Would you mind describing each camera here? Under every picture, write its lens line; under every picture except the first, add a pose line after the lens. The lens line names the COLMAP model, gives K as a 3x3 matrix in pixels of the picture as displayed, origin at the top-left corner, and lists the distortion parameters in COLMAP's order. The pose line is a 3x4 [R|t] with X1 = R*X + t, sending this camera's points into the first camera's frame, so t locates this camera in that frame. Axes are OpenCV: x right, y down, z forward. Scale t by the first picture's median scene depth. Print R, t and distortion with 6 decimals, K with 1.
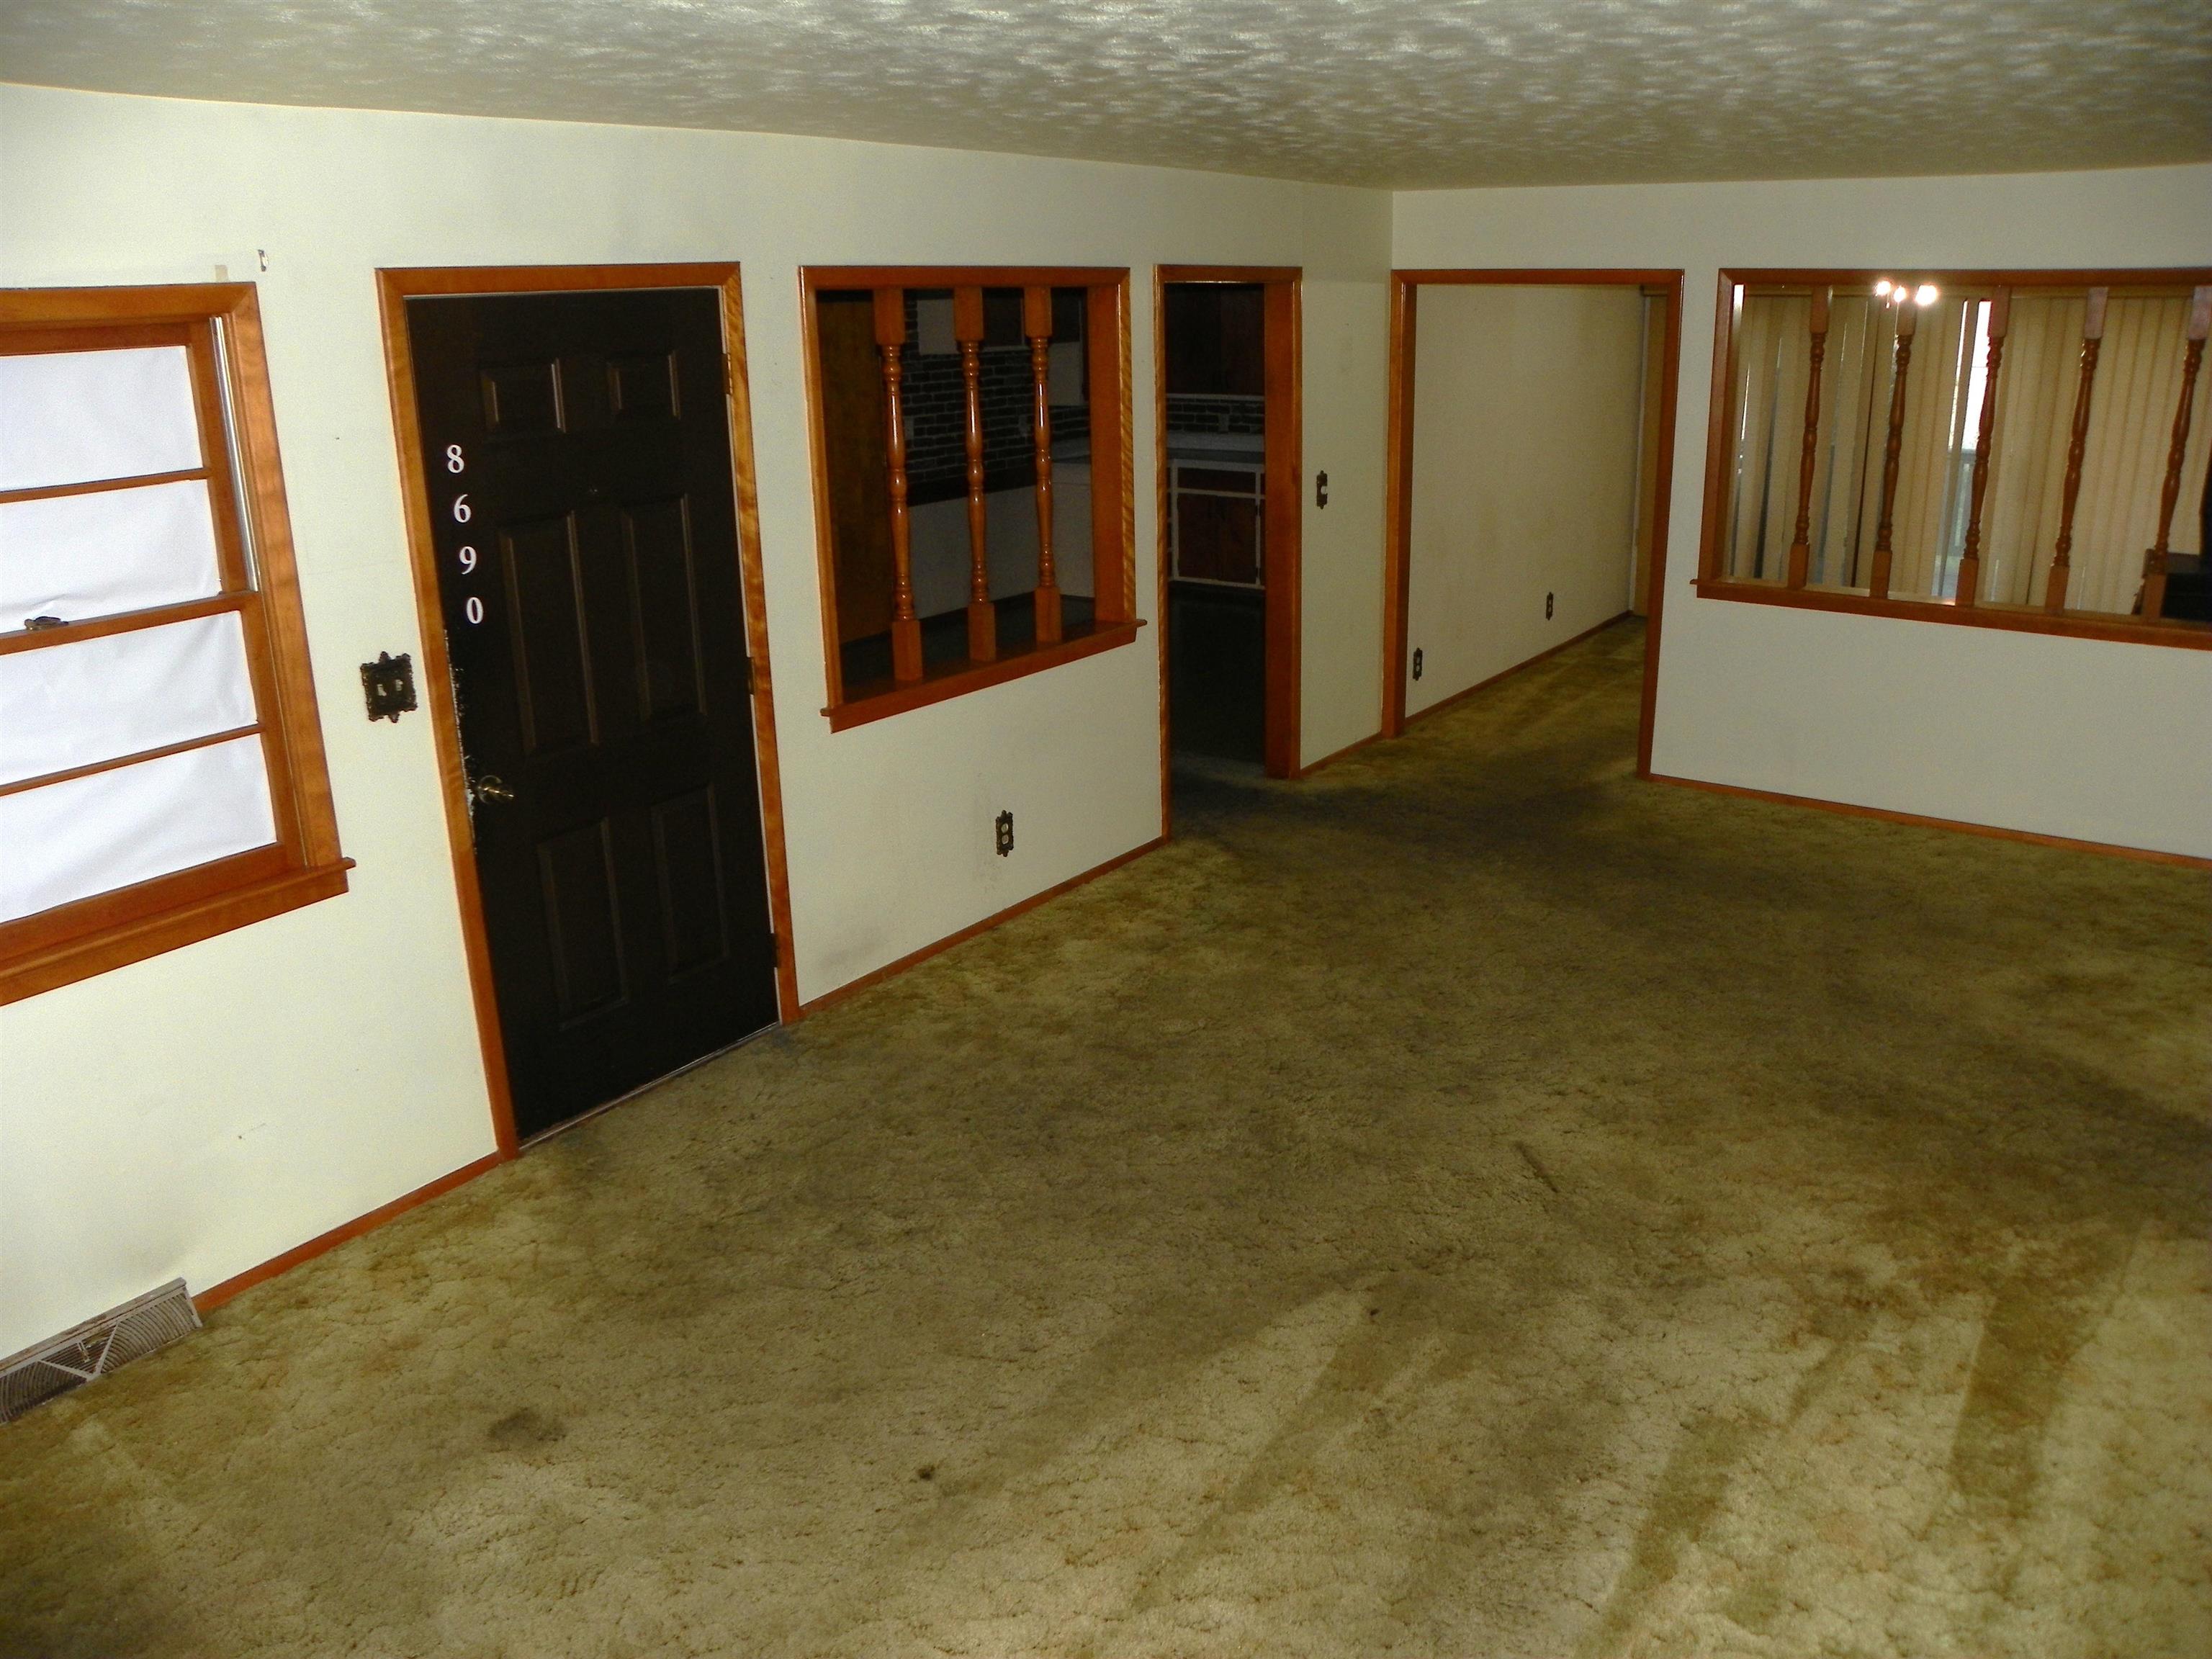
lens RADIAL K [[1707.0, 0, 1106.0], [0, 1707.0, 829.5], [0, 0, 1]] dist [-0.134615, 0.070493]
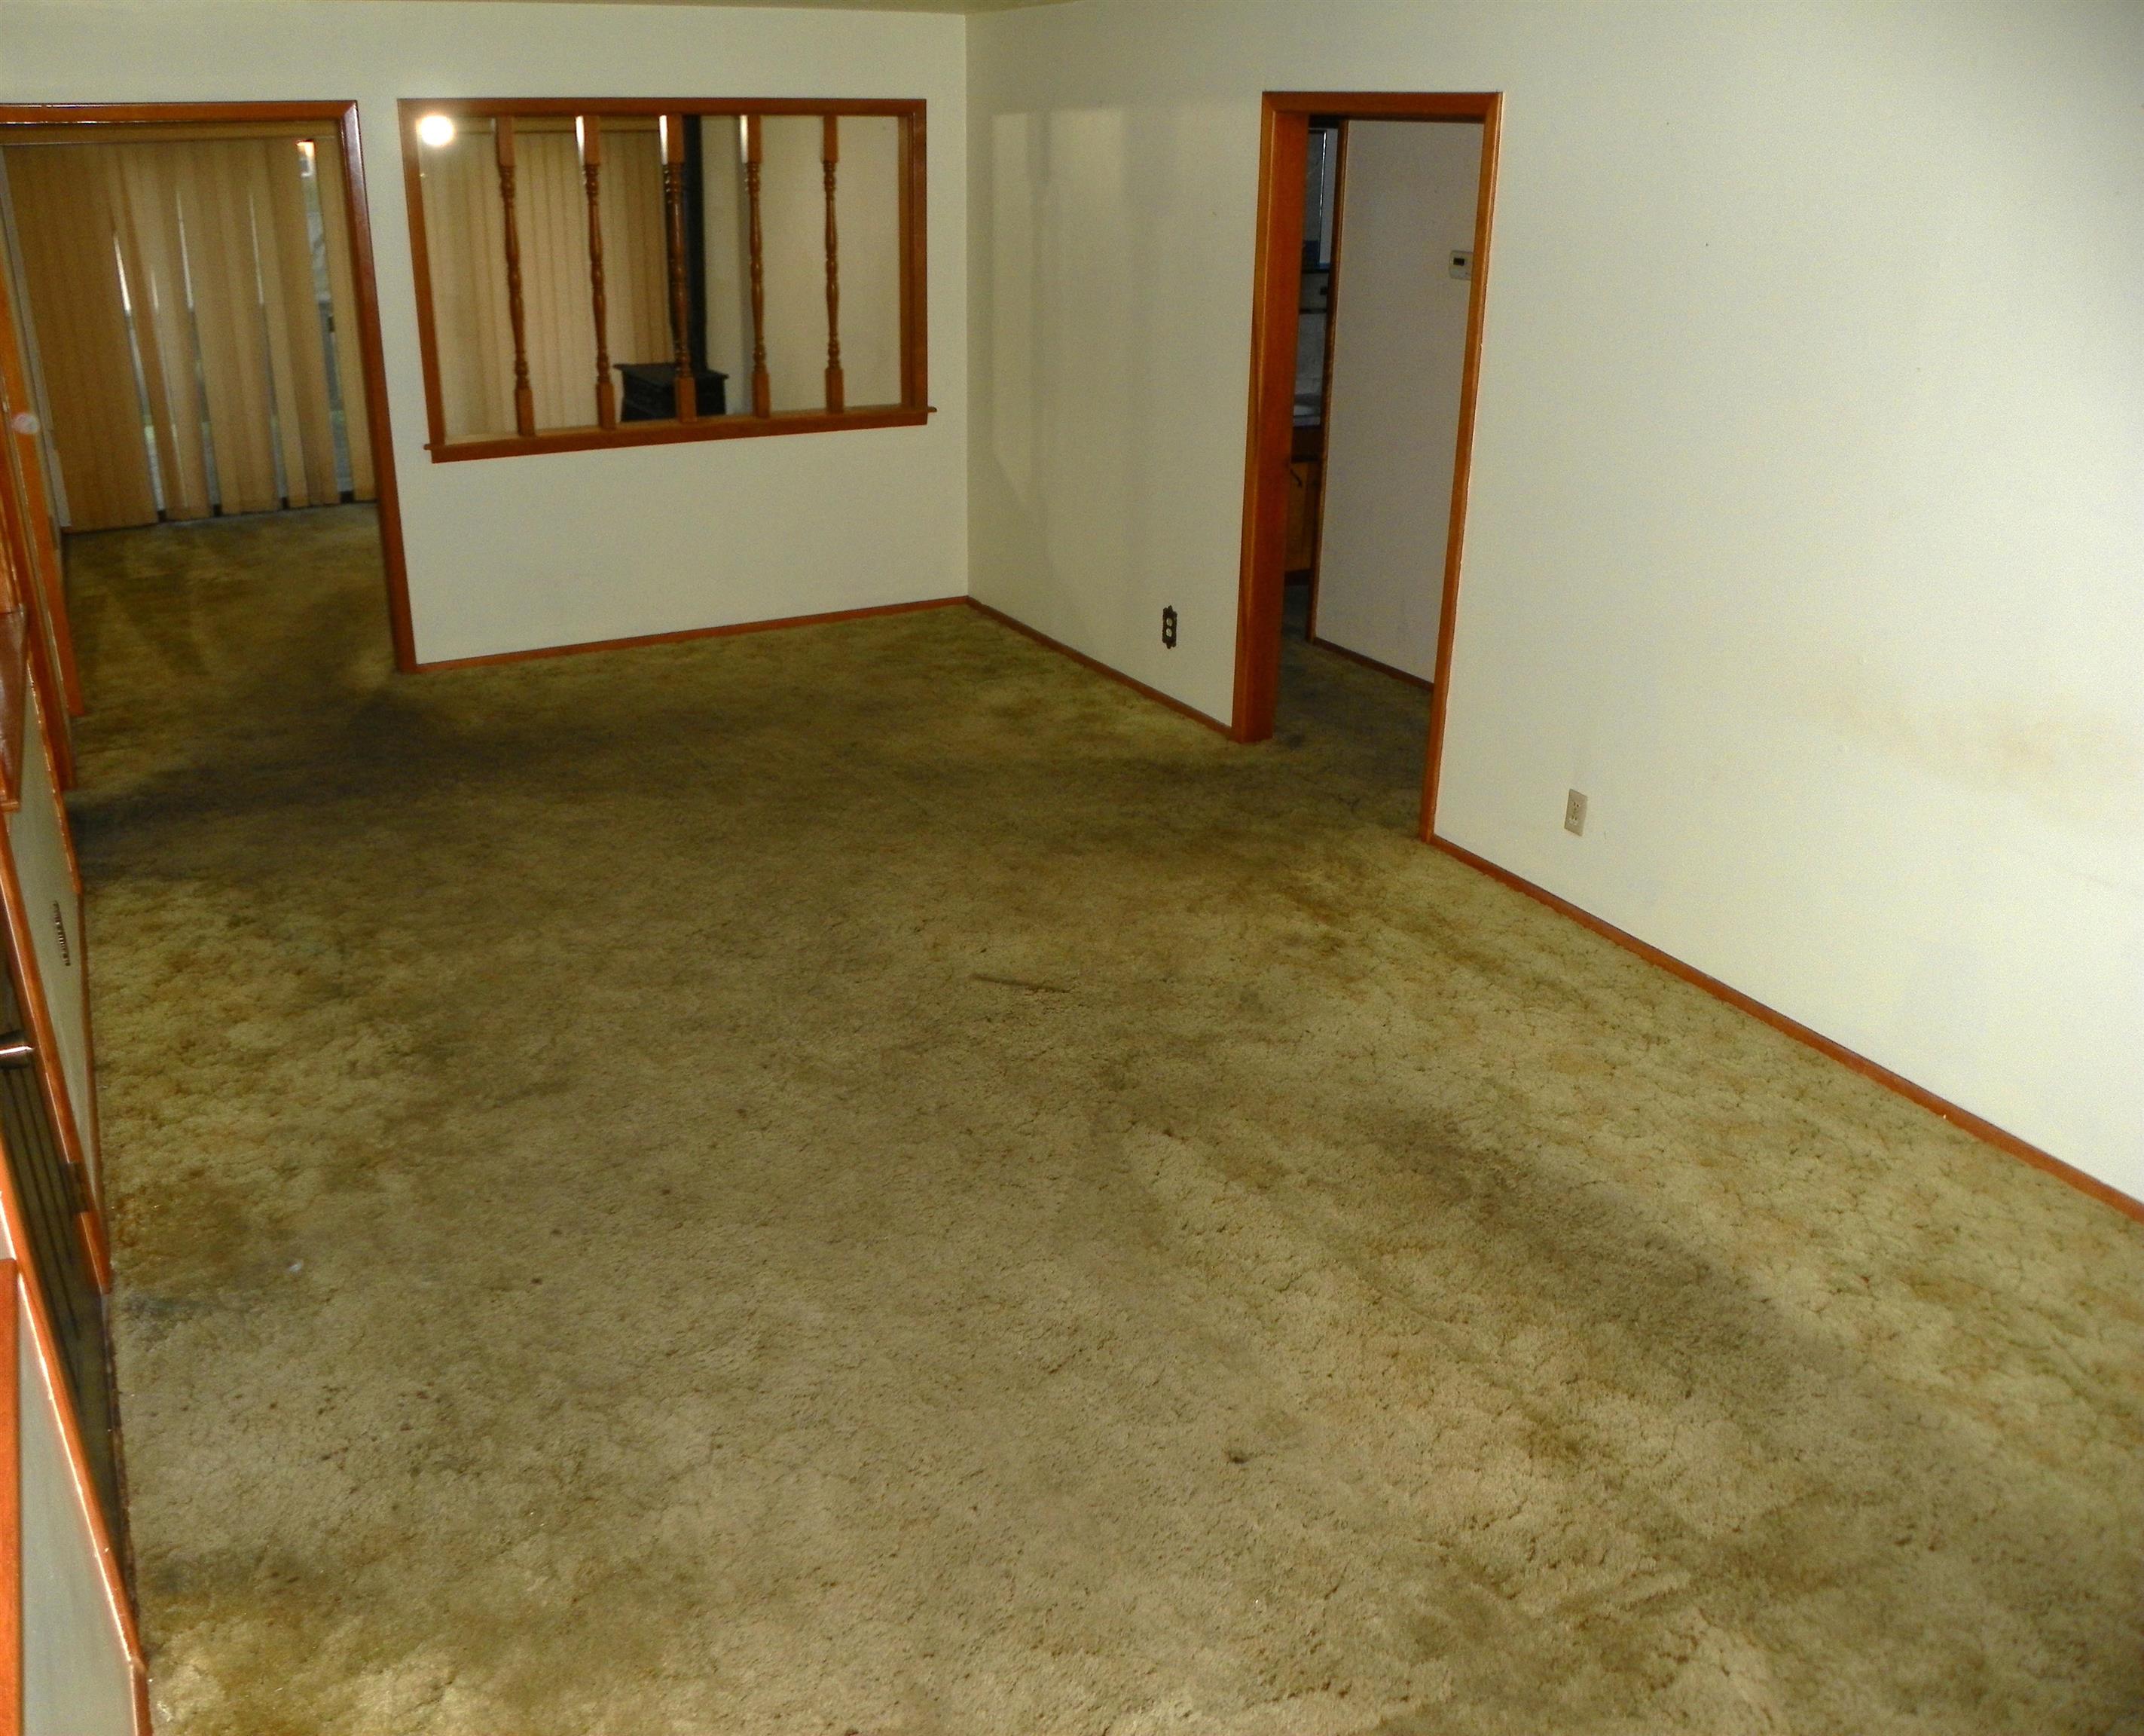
lens RADIAL K [[1808.8, 0, 1072.0], [0, 1808.8, 868.0], [0, 0, 1]] dist [-0.140831, 0.002539]
pose [[0.445164, -0.324925, 0.834418, -0.467170], [0.254572, 0.939315, 0.229957, -0.080940], [-0.858500, 0.110051, 0.500866, 0.323569]]
